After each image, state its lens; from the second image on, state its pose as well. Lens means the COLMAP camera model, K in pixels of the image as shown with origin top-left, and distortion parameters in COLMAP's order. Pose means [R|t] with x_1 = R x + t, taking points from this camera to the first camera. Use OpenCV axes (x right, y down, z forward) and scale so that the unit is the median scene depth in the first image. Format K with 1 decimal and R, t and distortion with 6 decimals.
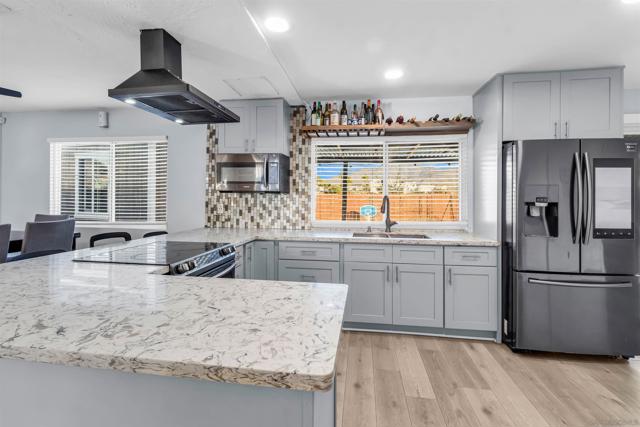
lens RADIAL K [[298.8, 0, 320.1], [0, 298.8, 193.4], [0, 0, 1]] dist [0.002024, 0.000366]
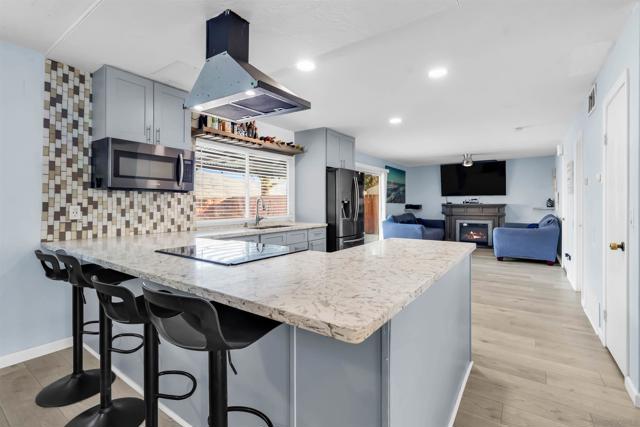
lens RADIAL K [[292.5, 0, 320.0], [0, 292.5, 206.7], [0, 0, 1]] dist [-0.000469, -0.000008]
pose [[0.453479, -0.015527, 0.891131, -0.694681], [-0.009286, 0.999712, 0.022145, 0.017414], [-0.891218, -0.018317, 0.453205, 0.185355]]
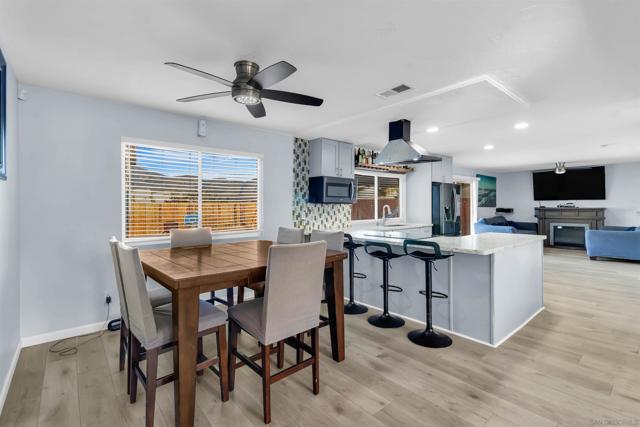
lens RADIAL K [[296.5, 0, 319.2], [0, 296.5, 207.3], [0, 0, 1]] dist [0.000766, -0.000013]
pose [[0.660579, -0.013384, 0.750637, -1.295681], [-0.002189, 0.999803, 0.019752, -0.012158], [-0.750753, -0.014691, 0.660420, 0.083382]]
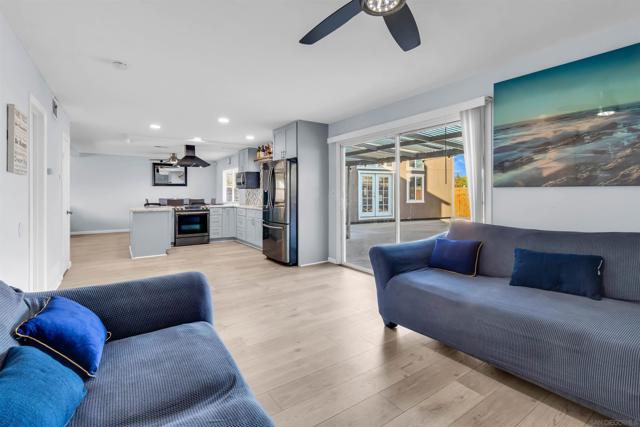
lens RADIAL K [[298.8, 0, 320.1], [0, 298.8, 193.4], [0, 0, 1]] dist [0.002024, 0.000366]
pose [[0.676295, -0.011104, -0.736548, 1.780076], [0.021527, 0.999757, 0.004694, 0.034797], [0.736317, -0.019030, 0.676369, -0.154273]]
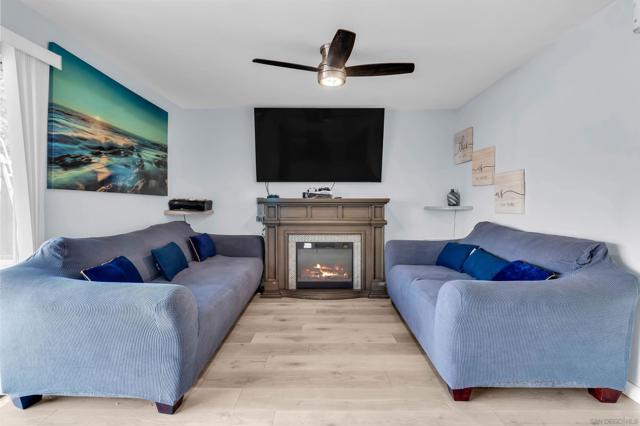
lens RADIAL K [[292.5, 0, 320.0], [0, 292.5, 206.2], [0, 0, 1]] dist [-0.000469, -0.000008]
pose [[-0.143406, -0.016541, 0.989526, 0.872908], [-0.020084, 0.999703, 0.013800, 0.047782], [-0.989460, -0.017895, -0.143695, 0.313964]]
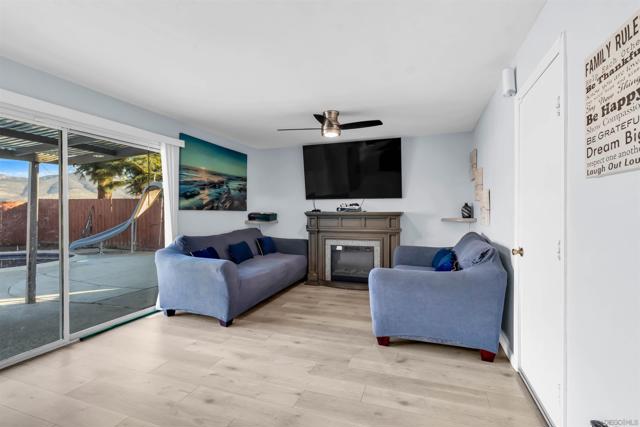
lens RADIAL K [[296.2, 0, 320.0], [0, 296.2, 213.5], [0, 0, 1]] dist [-0.002237, -0.000085]
pose [[0.200489, -0.013913, 0.979597, 0.544520], [-0.013266, 0.999769, 0.016914, 0.020570], [-0.979606, -0.016386, 0.200259, 0.027713]]
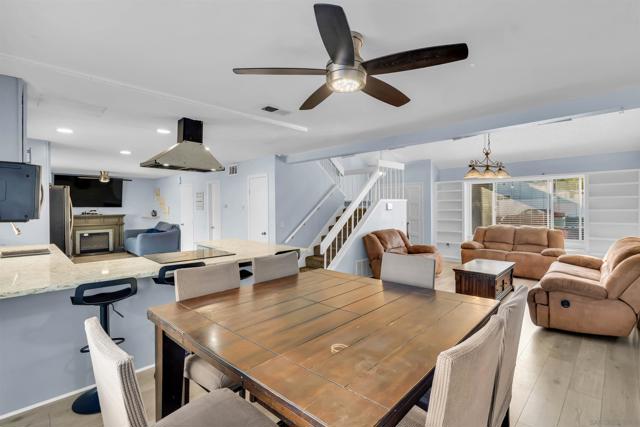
lens RADIAL K [[292.5, 0, 320.0], [0, 292.5, 206.7], [0, 0, 1]] dist [-0.000469, -0.000008]
pose [[-0.809822, -0.003387, 0.586666, -1.100472], [-0.011312, 0.999888, -0.009843, -0.030948], [-0.586567, -0.014607, -0.809769, 1.031453]]
